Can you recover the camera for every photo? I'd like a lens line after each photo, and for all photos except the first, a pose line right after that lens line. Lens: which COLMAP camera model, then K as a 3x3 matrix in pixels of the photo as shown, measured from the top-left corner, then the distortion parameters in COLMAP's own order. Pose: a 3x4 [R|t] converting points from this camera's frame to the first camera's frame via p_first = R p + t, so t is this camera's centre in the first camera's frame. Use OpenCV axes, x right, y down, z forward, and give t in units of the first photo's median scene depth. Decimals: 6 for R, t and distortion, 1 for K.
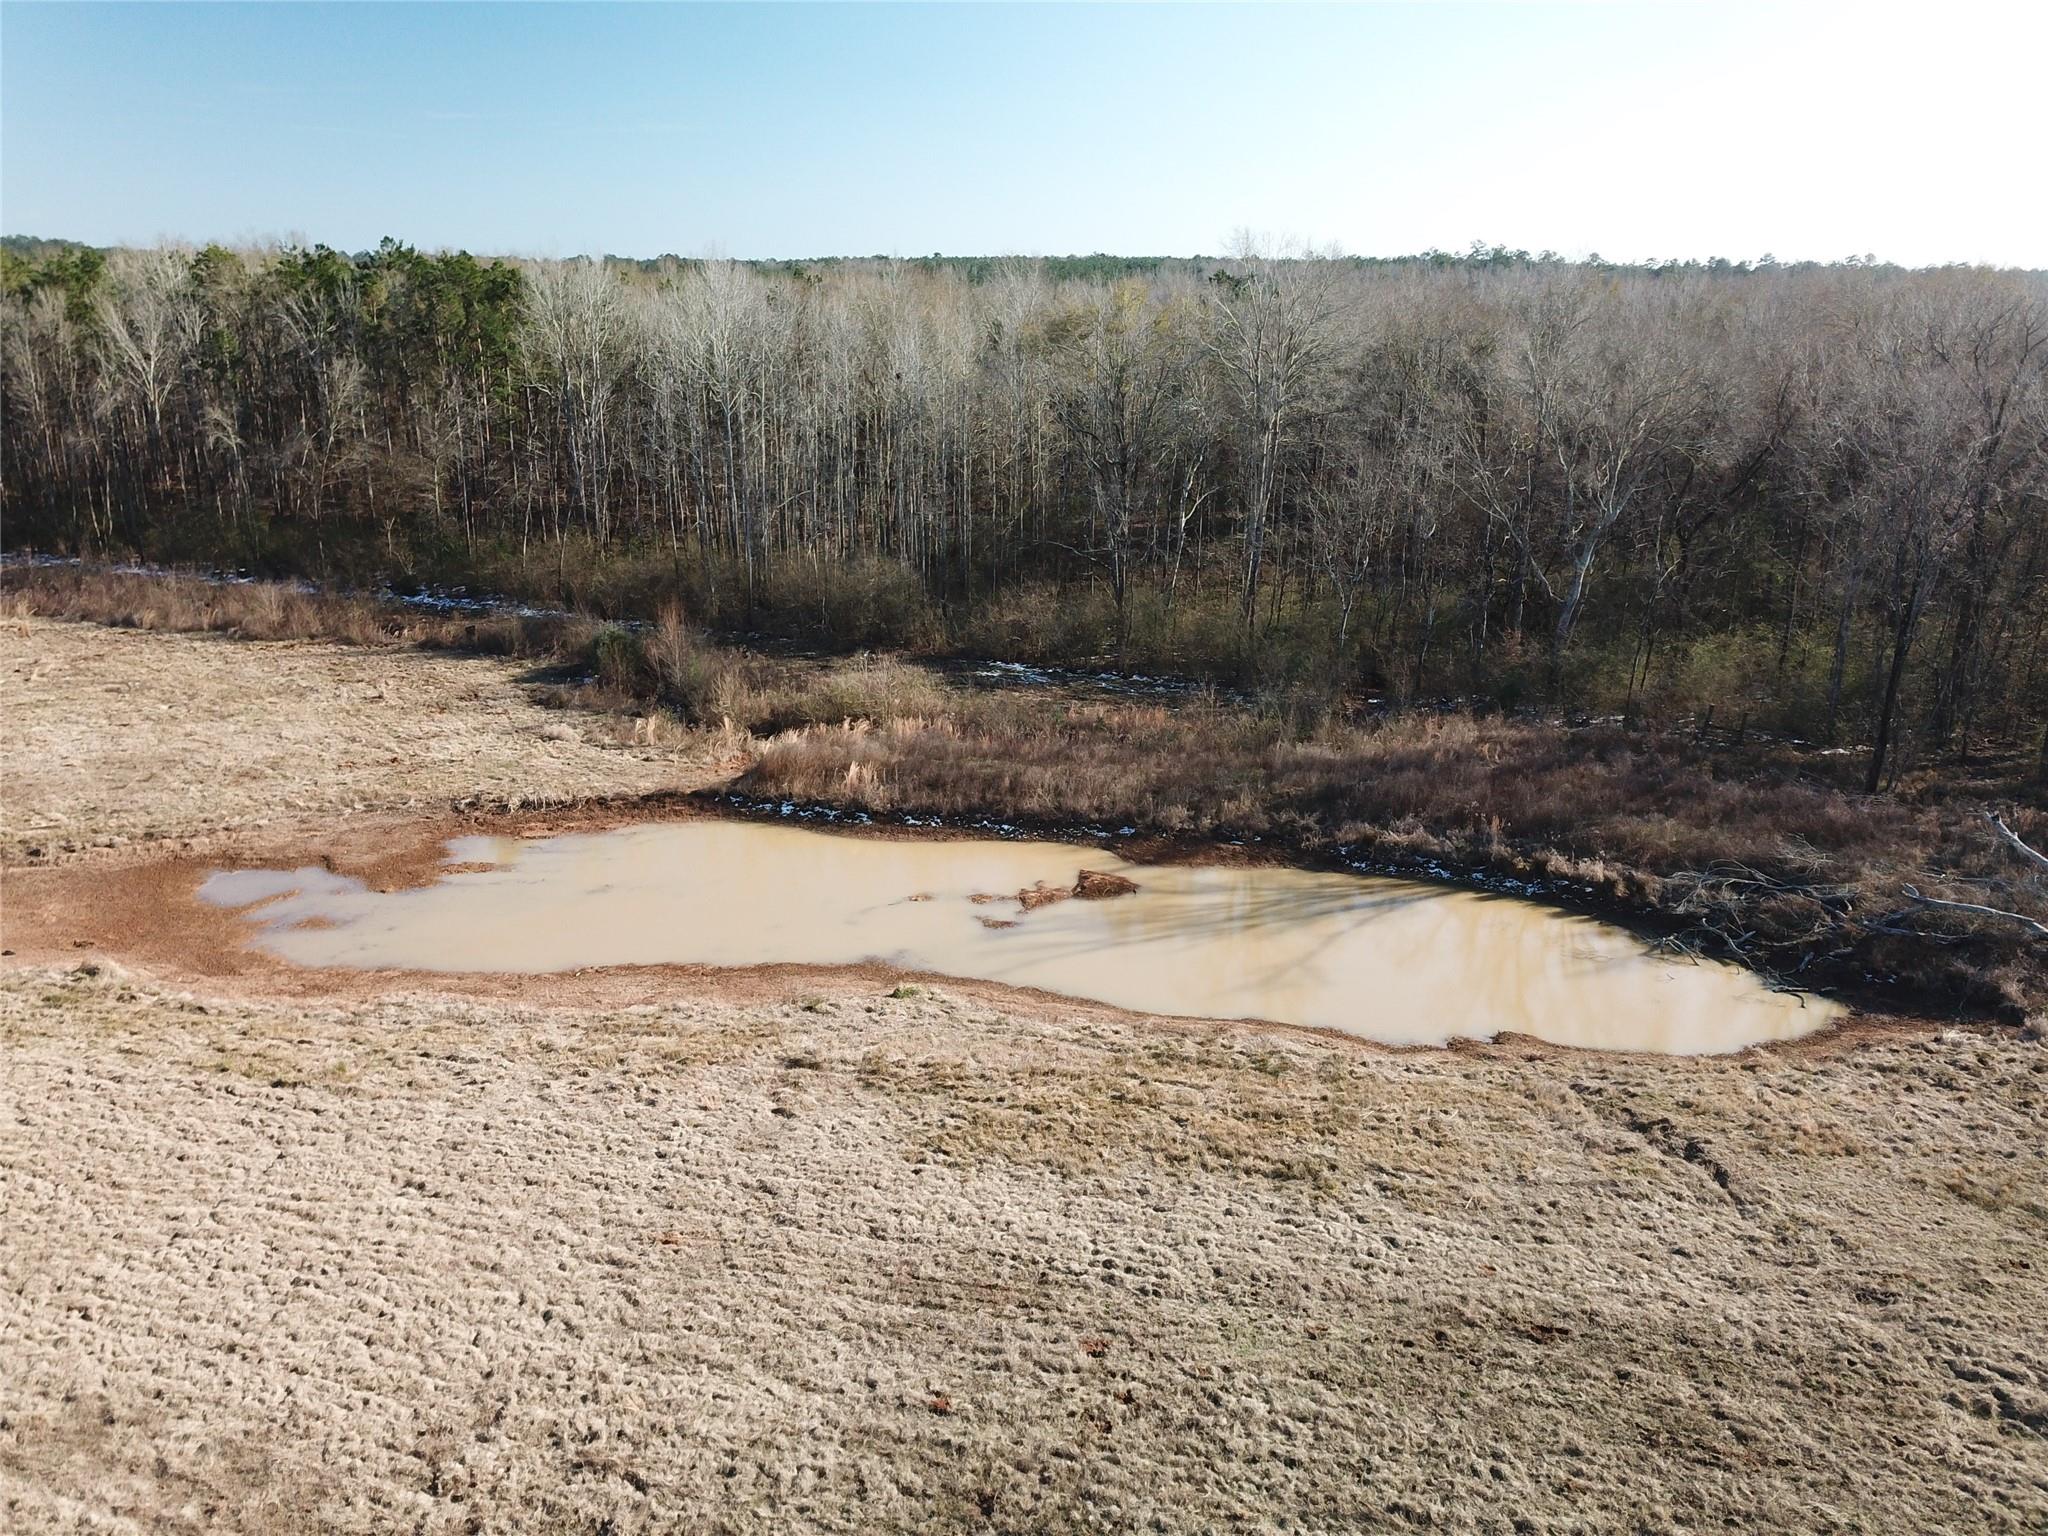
lens RADIAL K [[1557.3, 0, 1013.4], [0, 1557.3, 778.4], [0, 0, 1]] dist [0.018162, -0.014397]
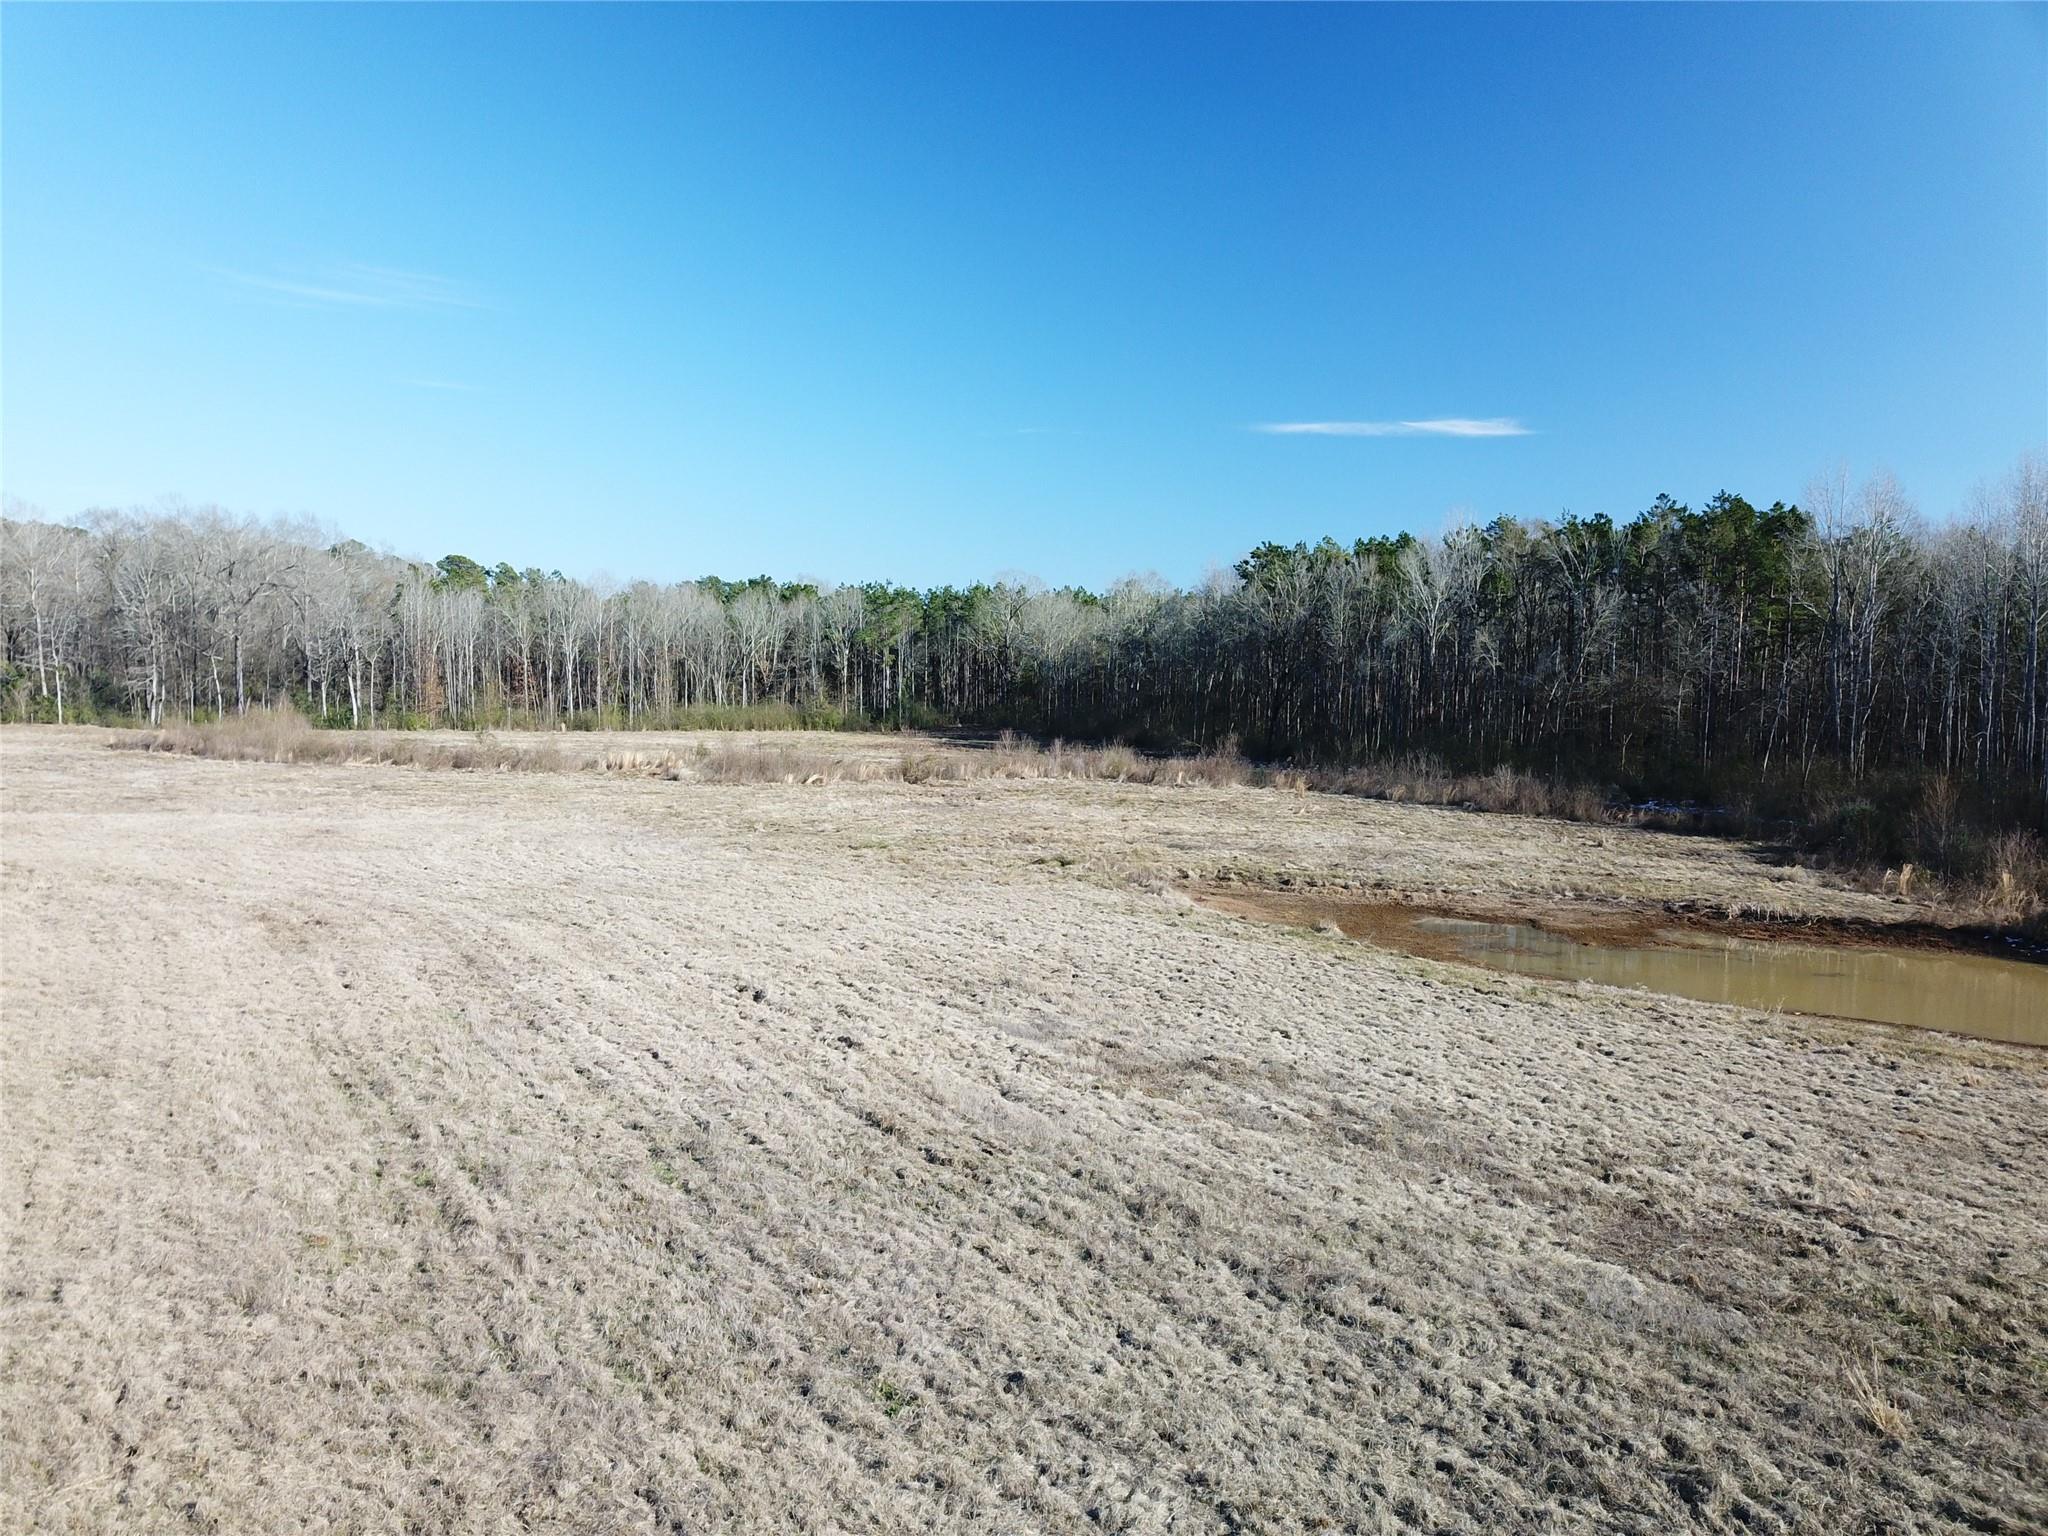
lens RADIAL K [[1557.3, 0, 1012.9], [0, 1557.3, 783.7], [0, 0, 1]] dist [0.018162, -0.014397]
pose [[0.737111, 0.049868, -0.673930, -0.017044], [-0.215099, 0.962719, -0.164028, 0.218255], [0.640625, 0.265868, 0.720357, 0.046422]]
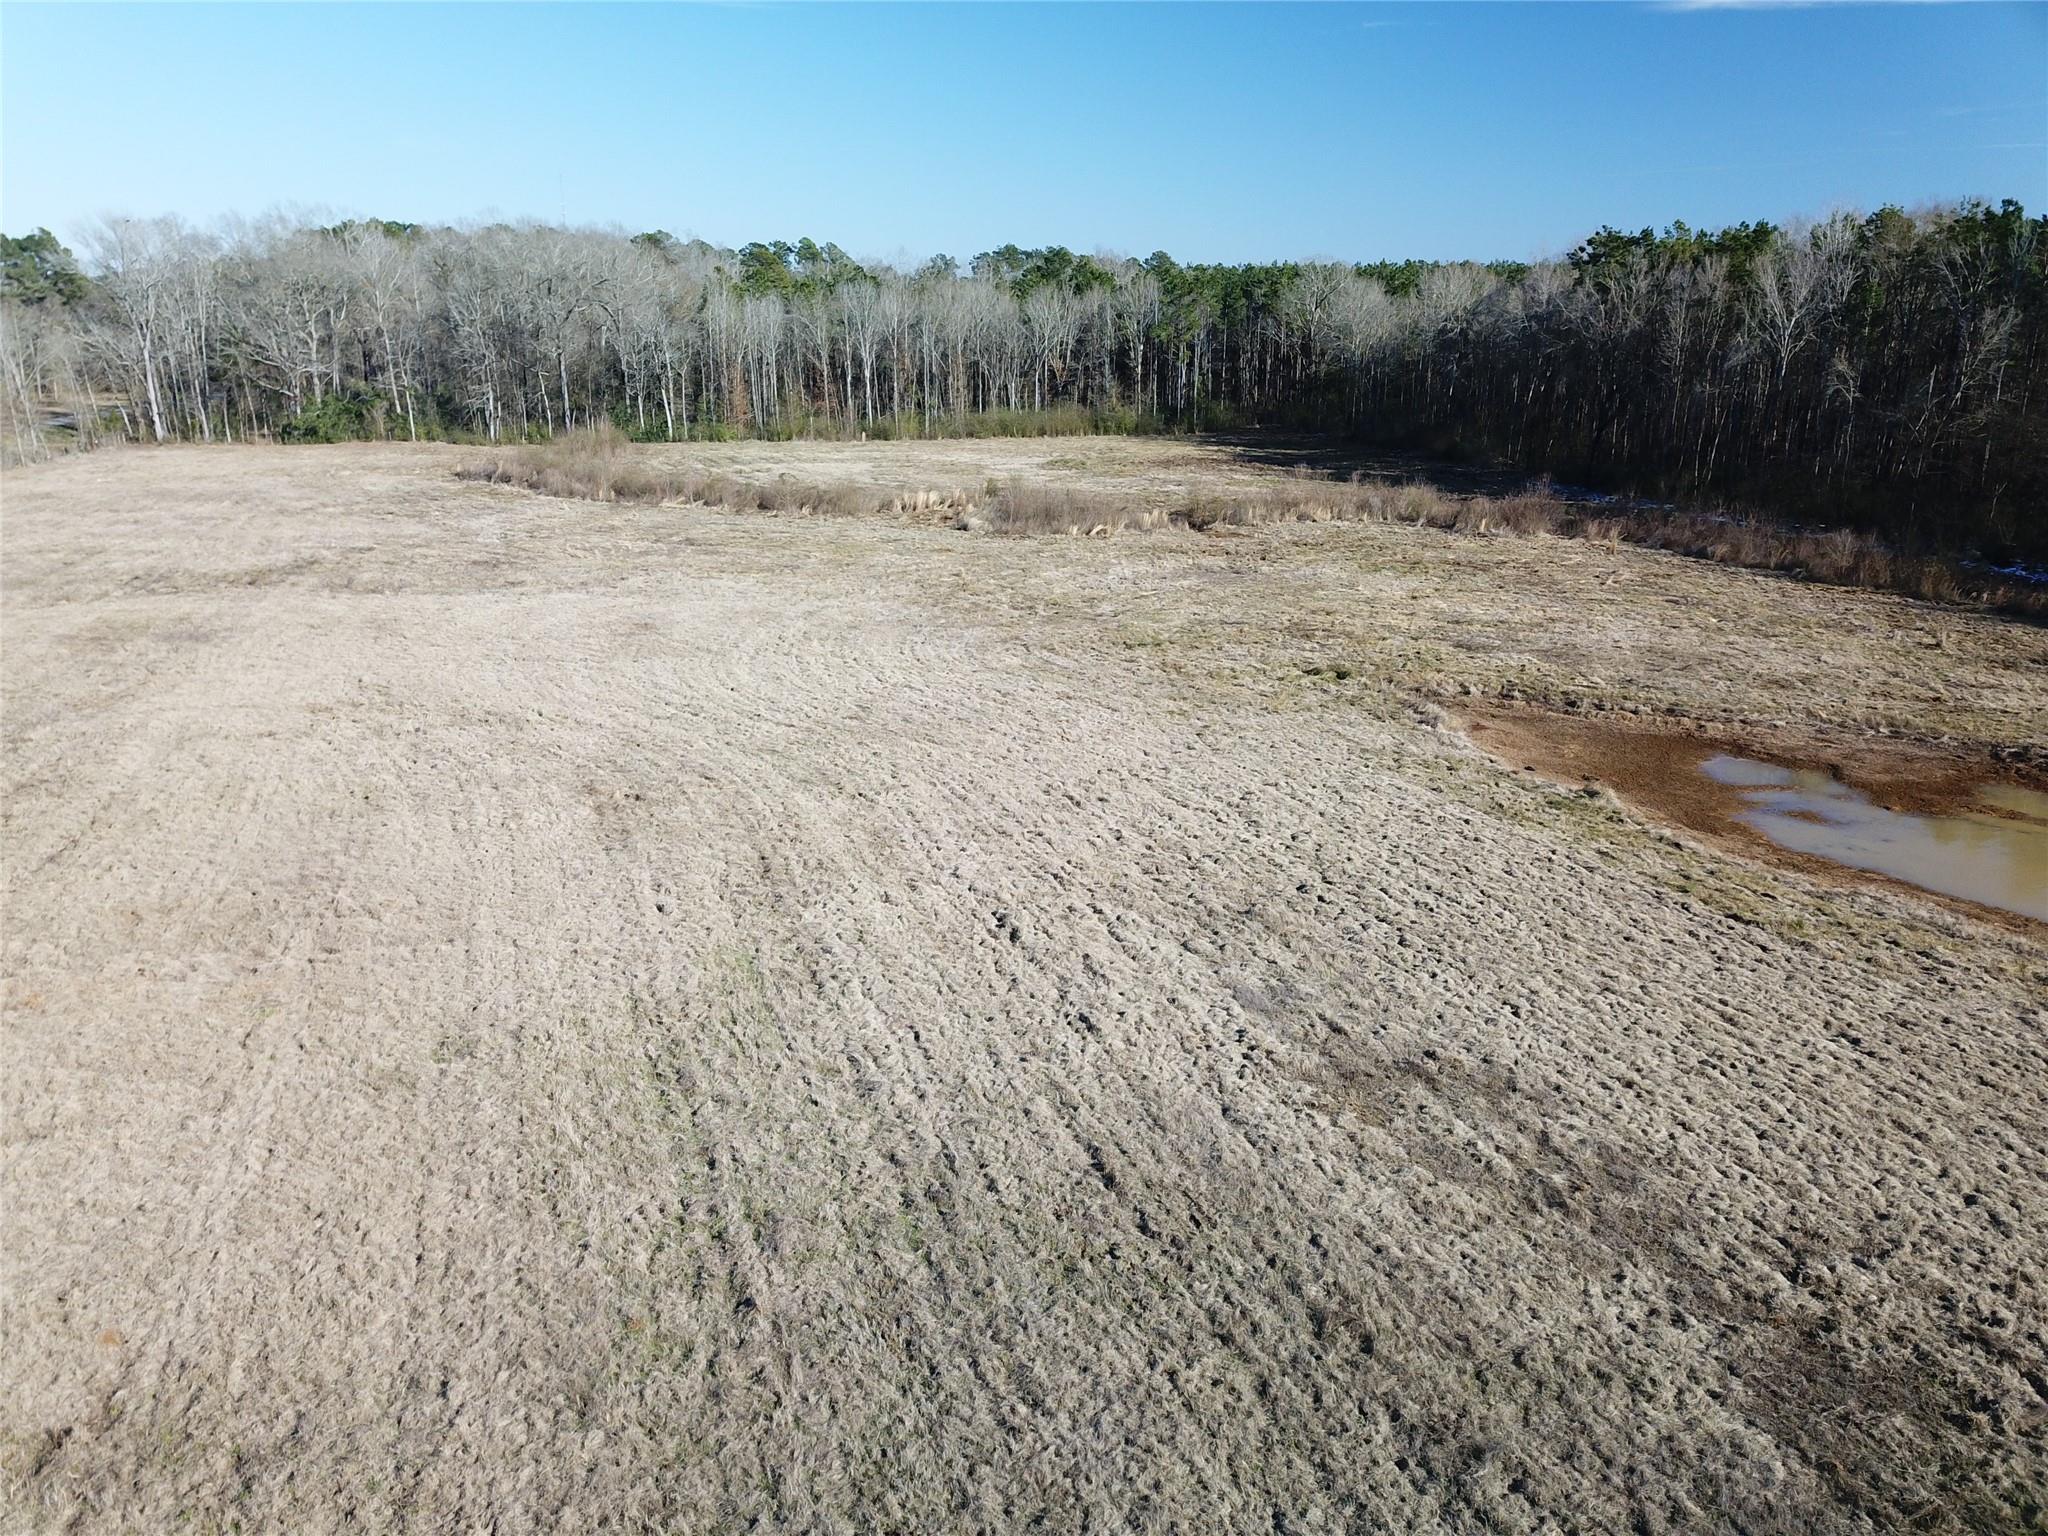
lens RADIAL K [[1557.3, 0, 1013.2], [0, 1557.3, 782.4], [0, 0, 1]] dist [0.018162, -0.014397]
pose [[0.595217, 0.222066, -0.772271, 0.000104], [-0.235811, 0.967014, 0.096317, 0.093097], [0.768186, 0.124781, 0.627949, 0.018642]]
